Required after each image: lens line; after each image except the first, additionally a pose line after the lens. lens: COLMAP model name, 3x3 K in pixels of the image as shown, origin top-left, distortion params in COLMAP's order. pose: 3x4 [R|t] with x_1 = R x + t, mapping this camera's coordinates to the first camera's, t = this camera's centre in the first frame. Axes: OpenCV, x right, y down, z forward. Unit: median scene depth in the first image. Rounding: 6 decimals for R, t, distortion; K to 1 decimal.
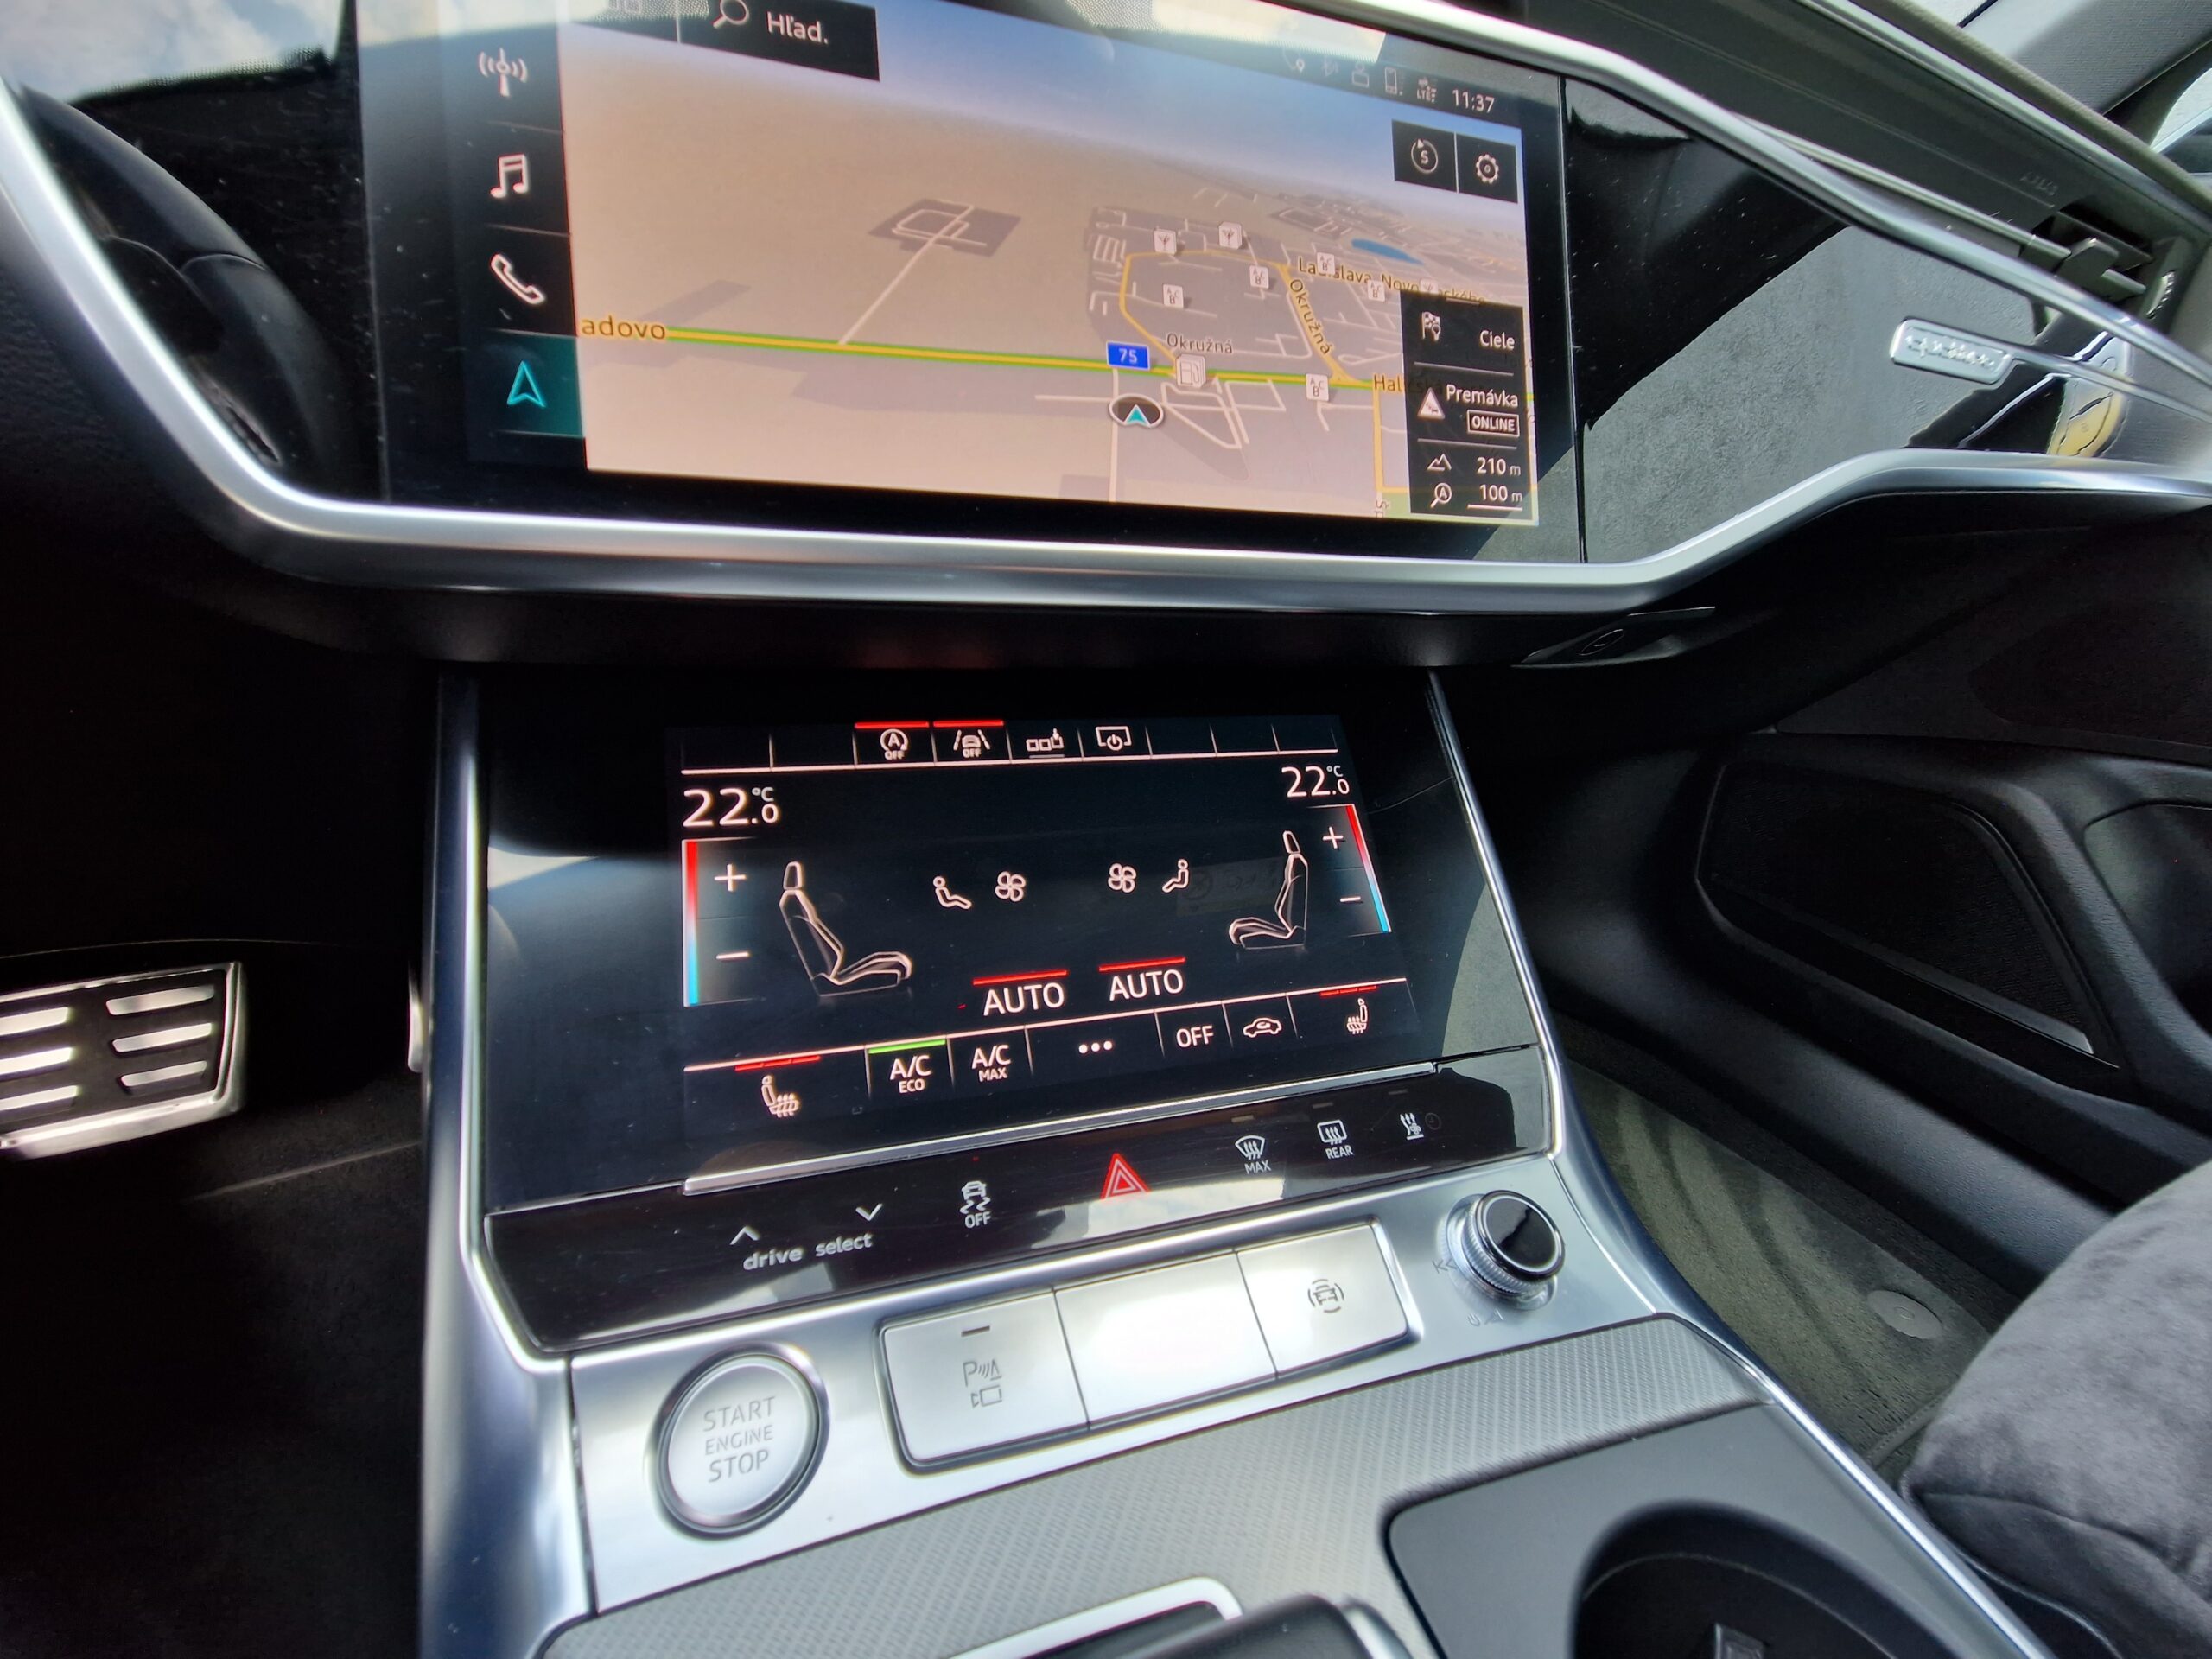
lens RADIAL K [[905.6, 0, 1100.6], [0, 905.6, 849.9], [0, 0, 1]] dist [0.015611, -0.009044]
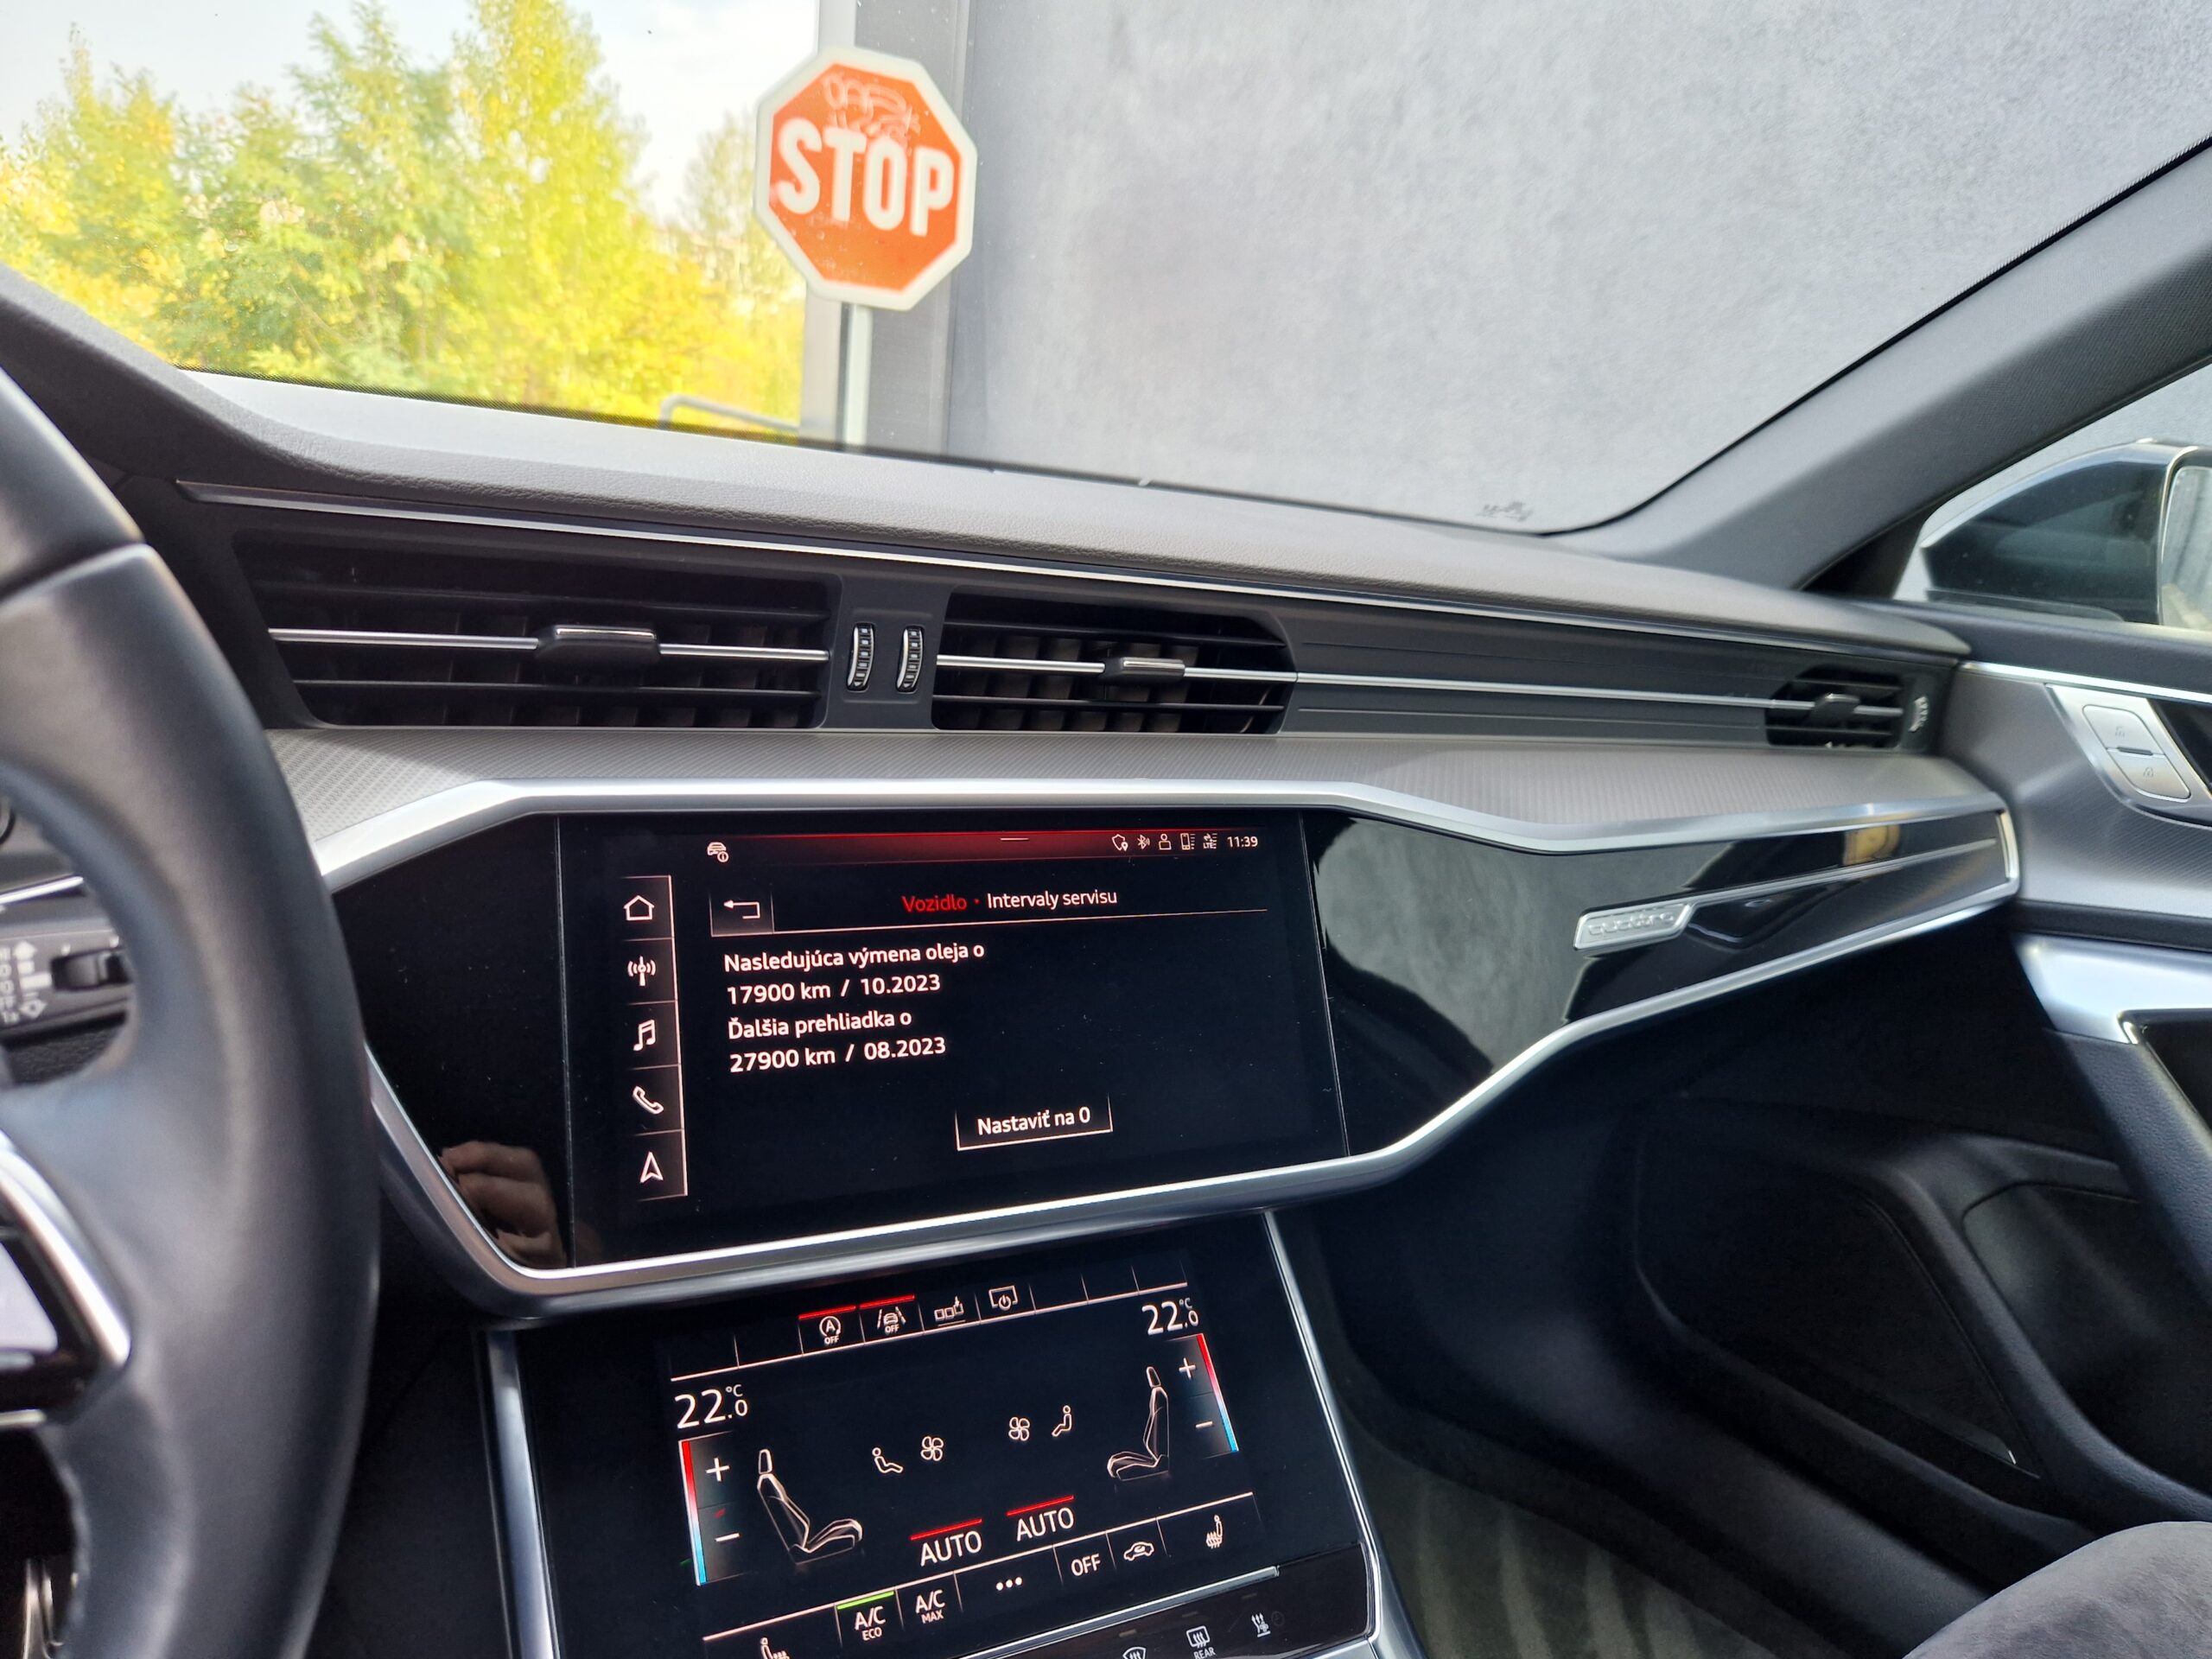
lens RADIAL K [[1516.8, 0, 1114.9], [0, 1516.8, 810.4], [0, 0, 1]] dist [0.044512, -0.048067]
pose [[0.984047, -0.016478, 0.177142, -0.217572], [0.055023, 0.975073, -0.214954, -0.361597], [-0.169185, 0.221272, 0.960425, -1.288223]]
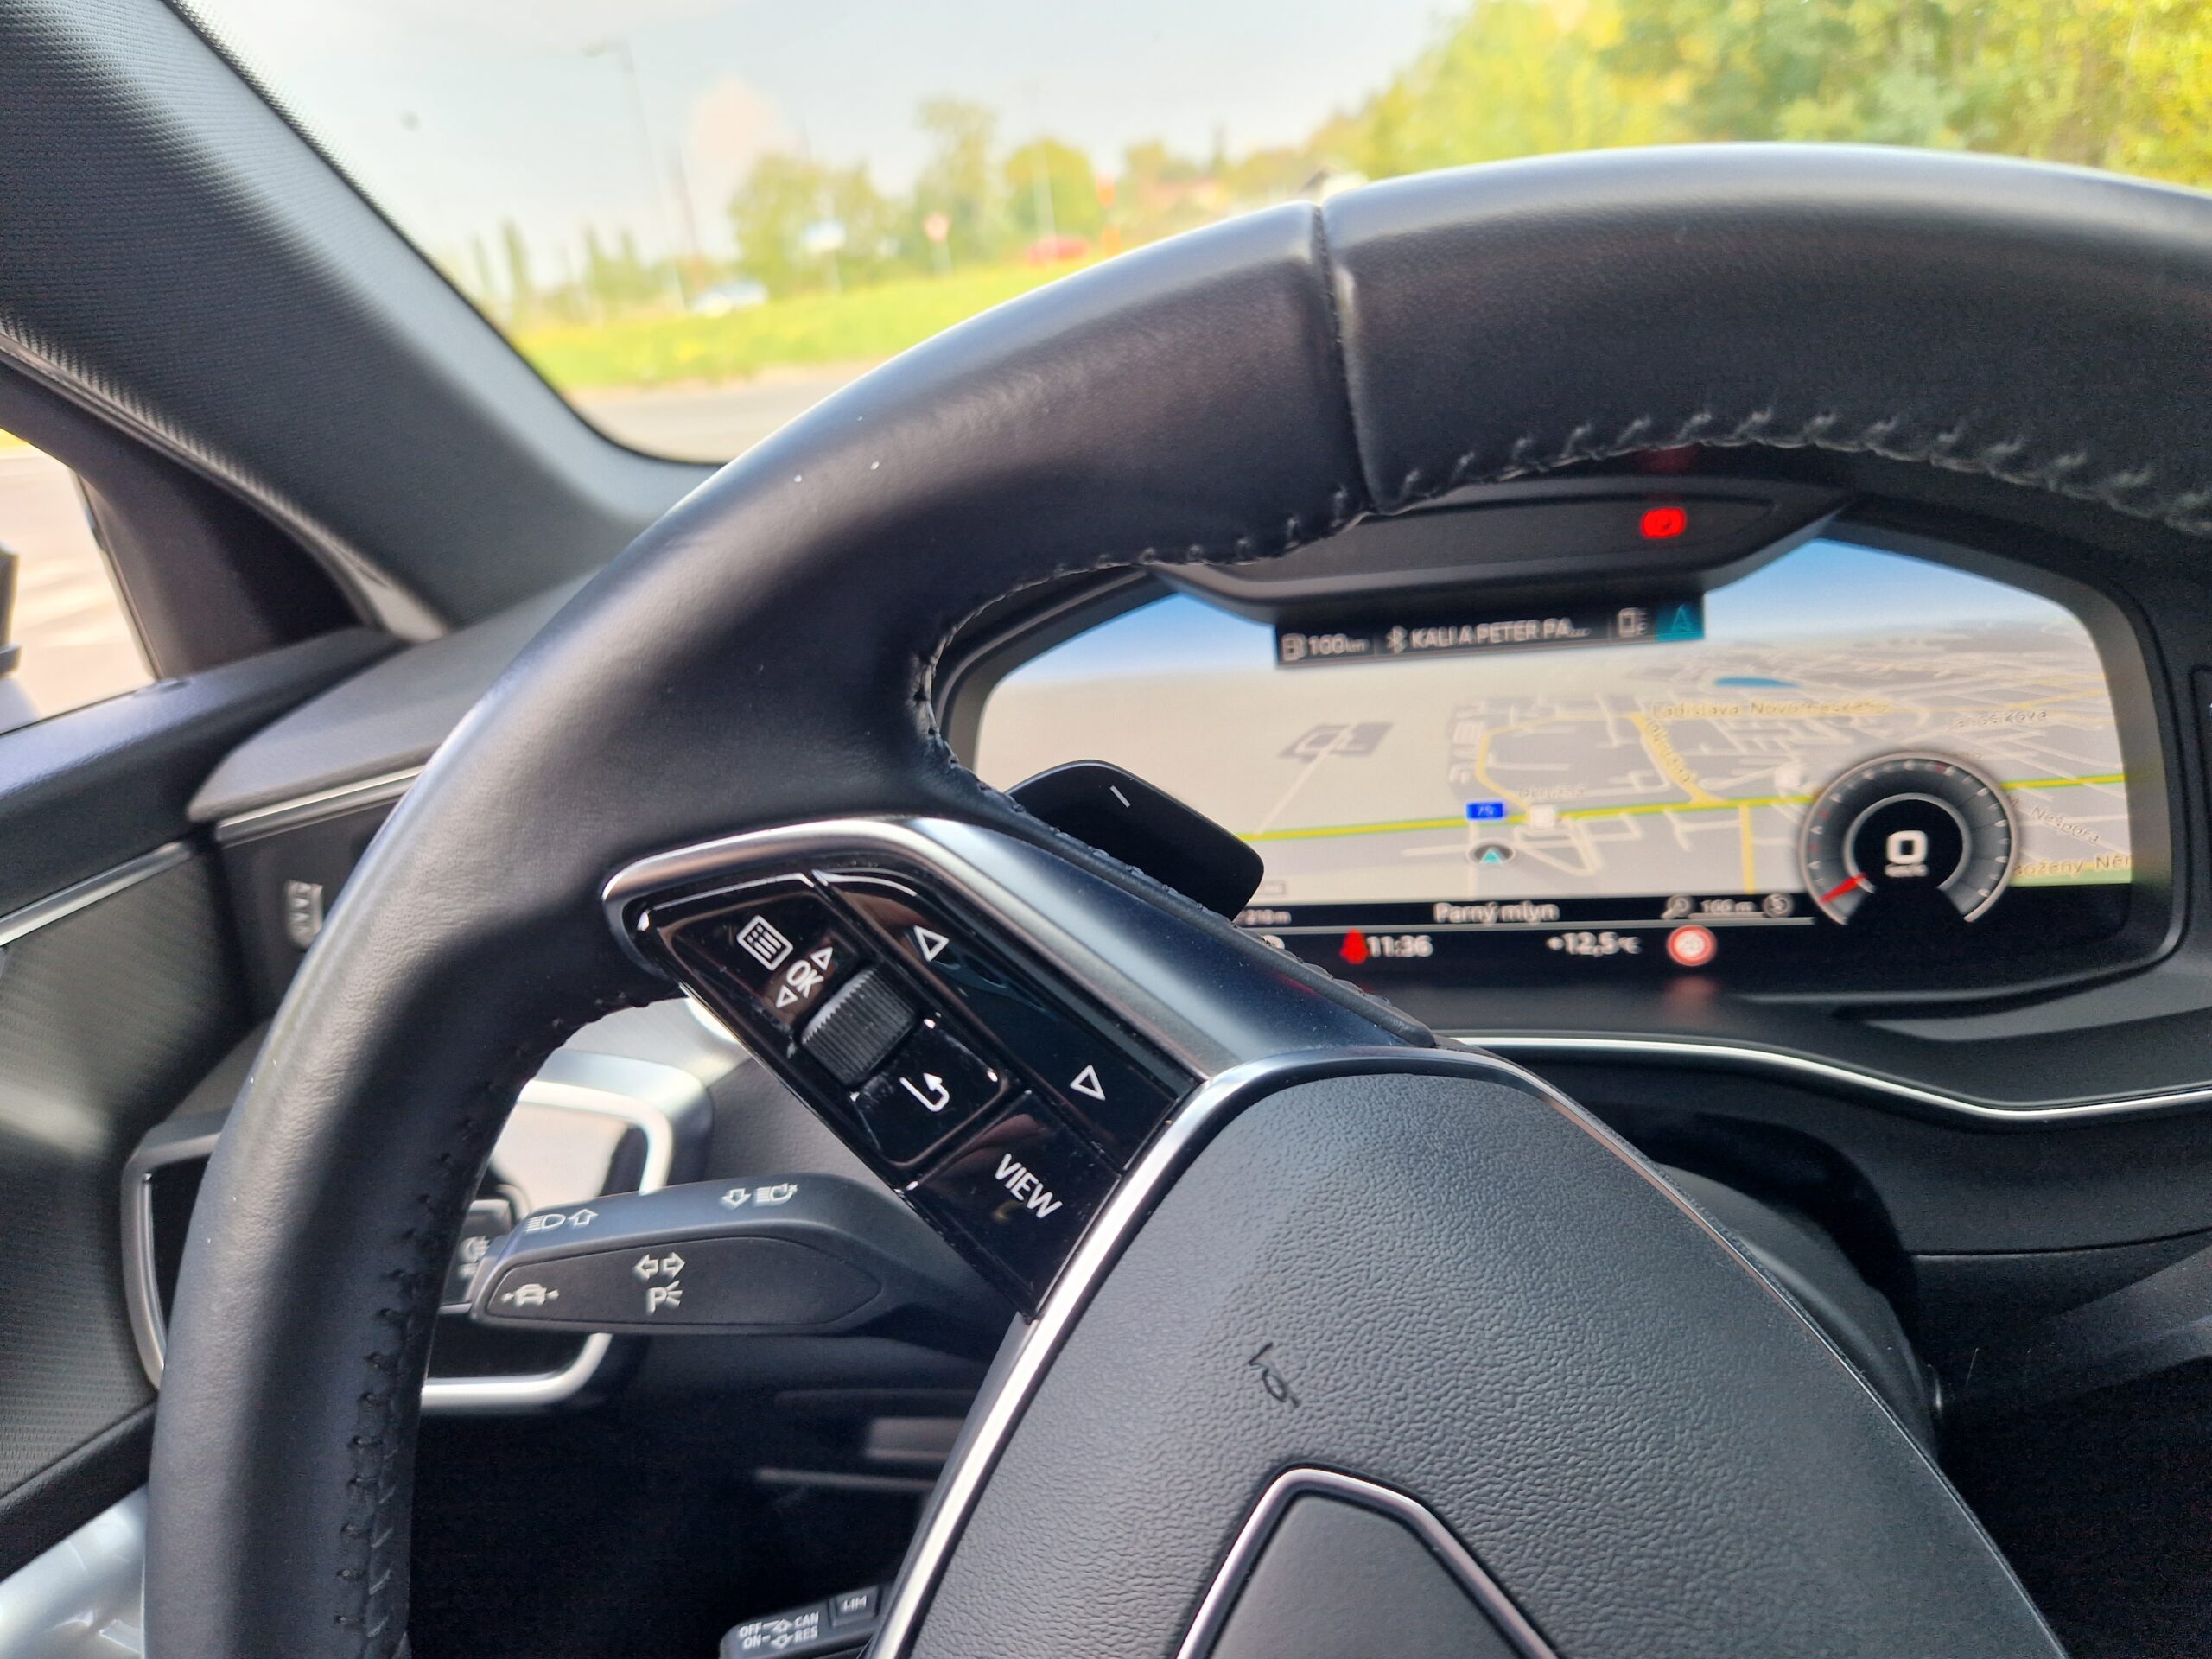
lens RADIAL K [[1523.3, 0, 1100.9], [0, 1523.3, 821.1], [0, 0, 1]] dist [0.047025, -0.051765]
pose [[0.741300, 0.055234, -0.668897, -0.951254], [-0.103948, 0.994031, -0.033118, -0.753247], [0.663075, 0.094081, 0.742617, -1.194038]]
